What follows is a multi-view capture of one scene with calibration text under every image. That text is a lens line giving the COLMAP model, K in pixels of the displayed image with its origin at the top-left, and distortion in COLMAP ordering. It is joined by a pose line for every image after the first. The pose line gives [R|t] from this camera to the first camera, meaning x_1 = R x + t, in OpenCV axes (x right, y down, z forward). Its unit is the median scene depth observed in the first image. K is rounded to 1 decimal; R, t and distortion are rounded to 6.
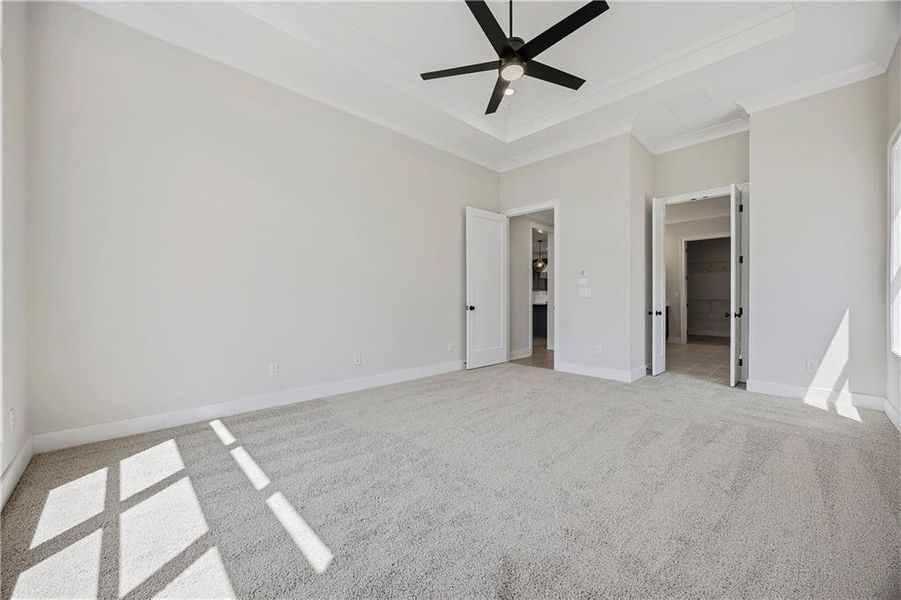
lens RADIAL K [[347.8, 0, 452.0], [0, 347.8, 302.8], [0, 0, 1]] dist [-0.009386, 0.000721]
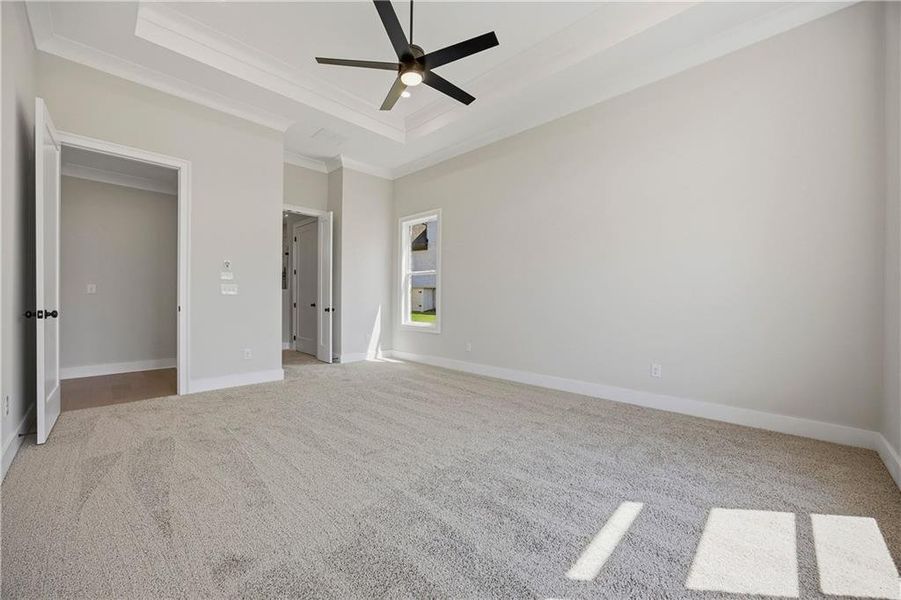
lens RADIAL K [[347.8, 0, 444.4], [0, 347.8, 301.1], [0, 0, 1]] dist [-0.009386, 0.000721]
pose [[-0.029181, -0.005449, 0.999559, -0.664786], [0.000635, 0.999985, 0.005470, -0.007906], [-0.999574, 0.000795, -0.029177, 0.706736]]
